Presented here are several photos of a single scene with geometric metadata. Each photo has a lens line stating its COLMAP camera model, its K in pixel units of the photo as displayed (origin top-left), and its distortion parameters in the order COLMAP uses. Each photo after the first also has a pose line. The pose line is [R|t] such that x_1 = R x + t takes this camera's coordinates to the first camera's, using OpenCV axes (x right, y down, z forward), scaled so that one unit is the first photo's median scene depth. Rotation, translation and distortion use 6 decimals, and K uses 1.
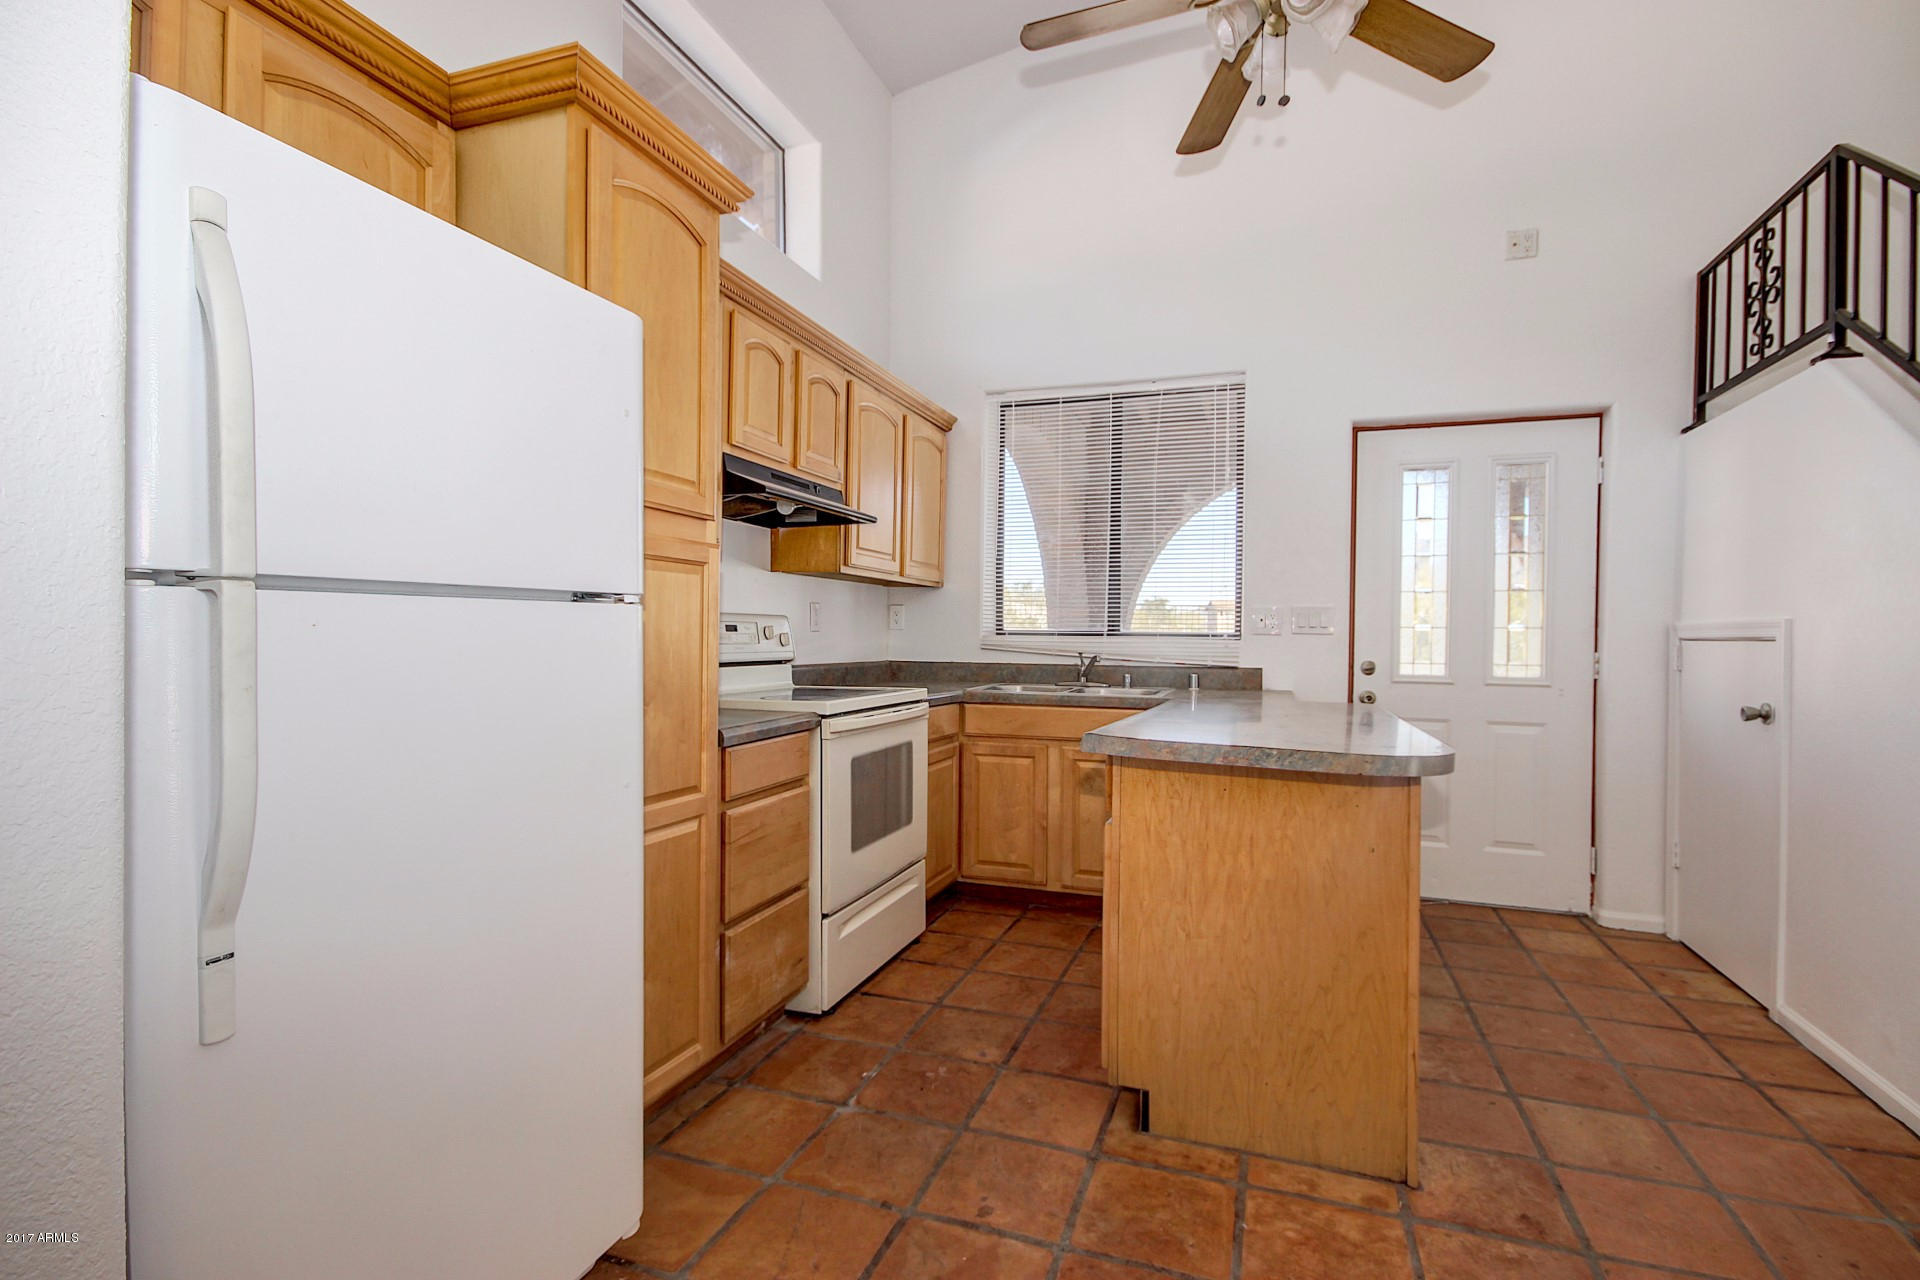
lens RADIAL K [[901.9, 0, 975.4], [0, 901.9, 644.7], [0, 0, 1]] dist [0.003139, -0.000370]
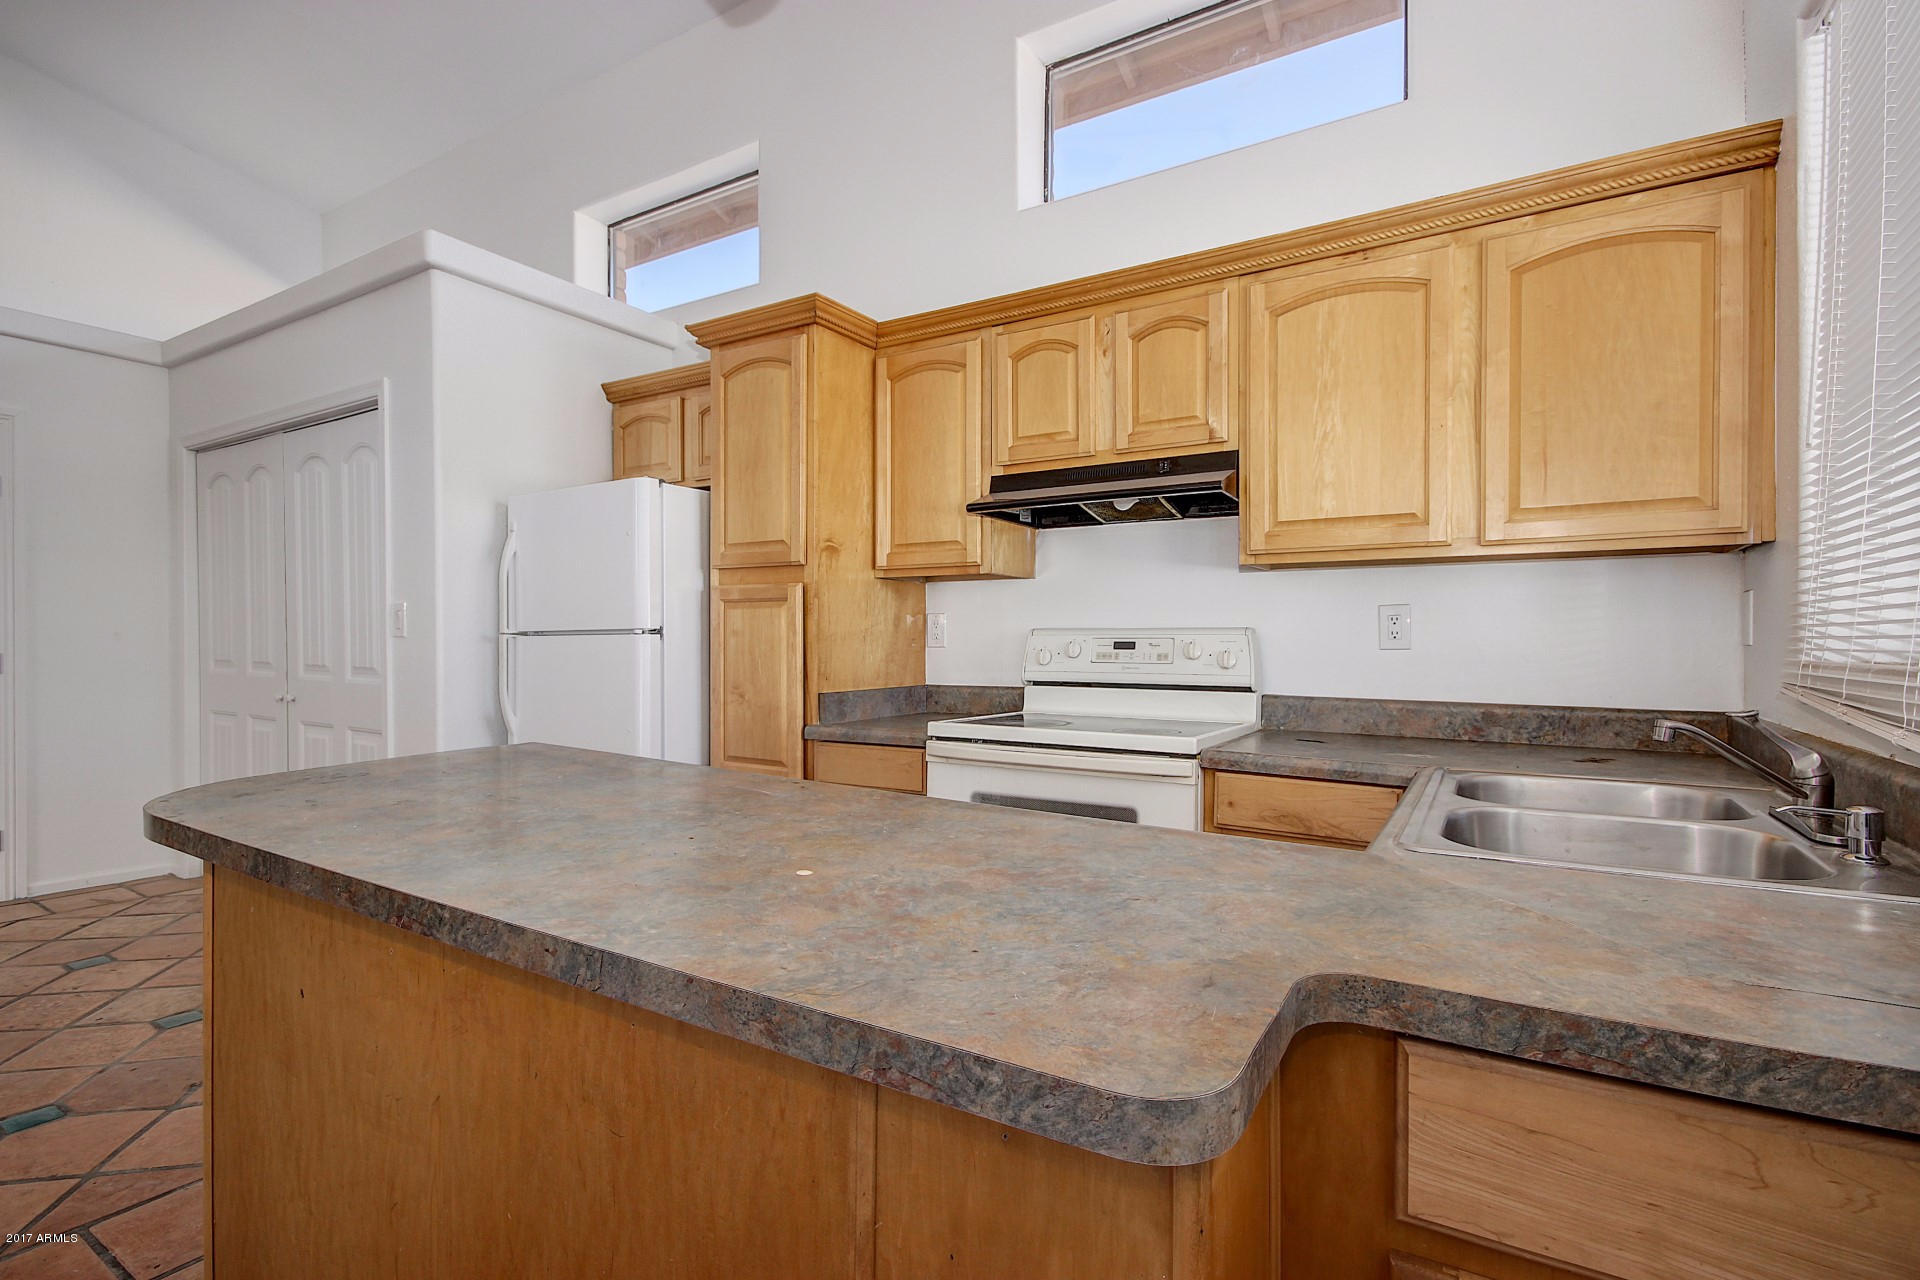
lens RADIAL K [[901.9, 0, 975.4], [0, 901.9, 644.7], [0, 0, 1]] dist [0.003139, -0.000370]
pose [[-0.201547, -0.007029, -0.979454, 0.725611], [-0.012870, 0.999907, -0.004528, -0.015120], [0.979394, 0.011693, -0.201619, 1.181001]]
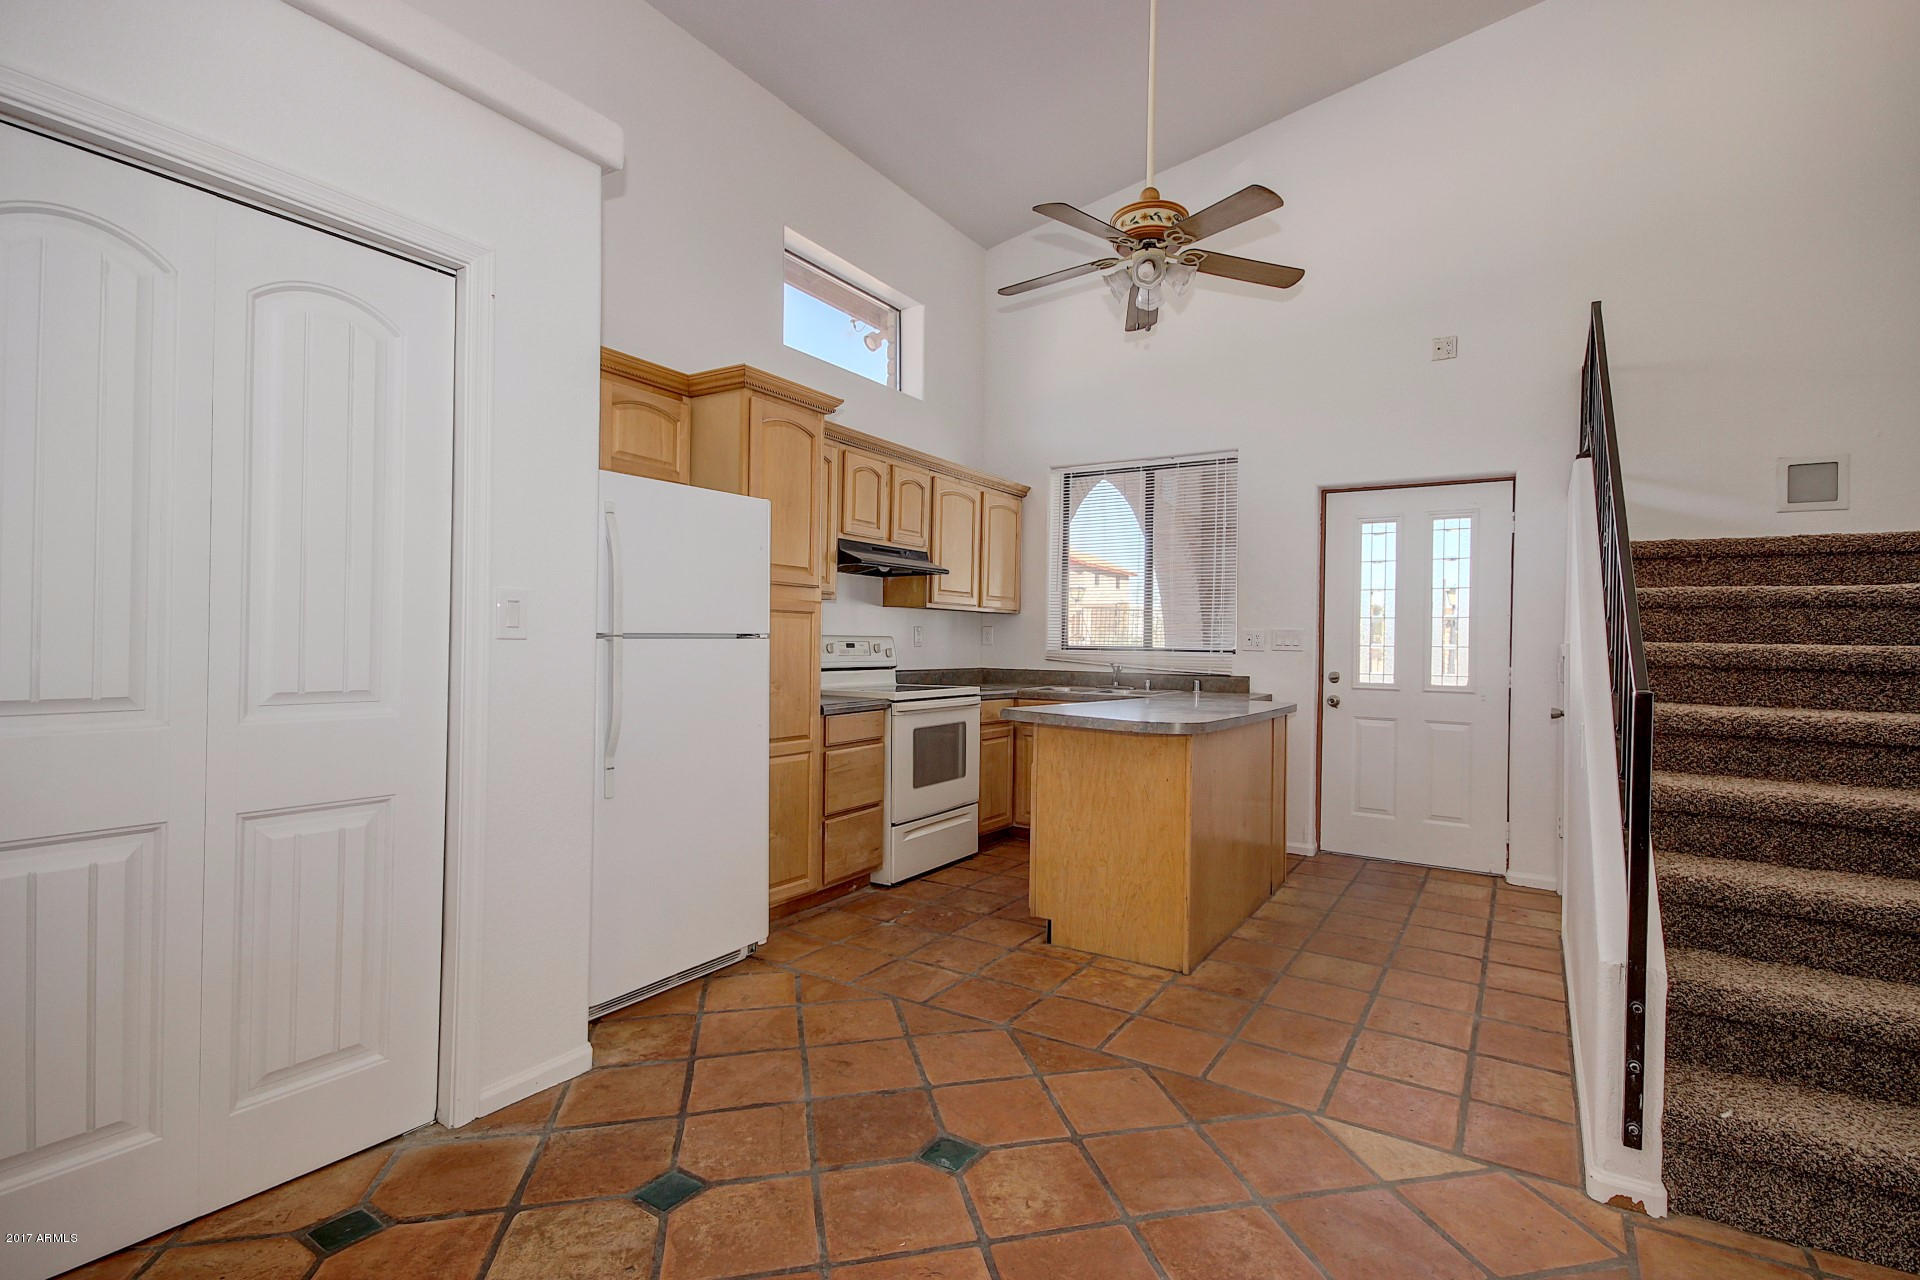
lens RADIAL K [[880.2, 0, 960.0], [0, 880.2, 640.0], [0, 0, 1]] dist [-0.001408, 0.000034]
pose [[0.974076, 0.002650, -0.226205, 0.289972], [-0.005994, 0.999883, -0.014096, -0.008773], [0.226141, 0.015086, 0.973978, -0.488767]]
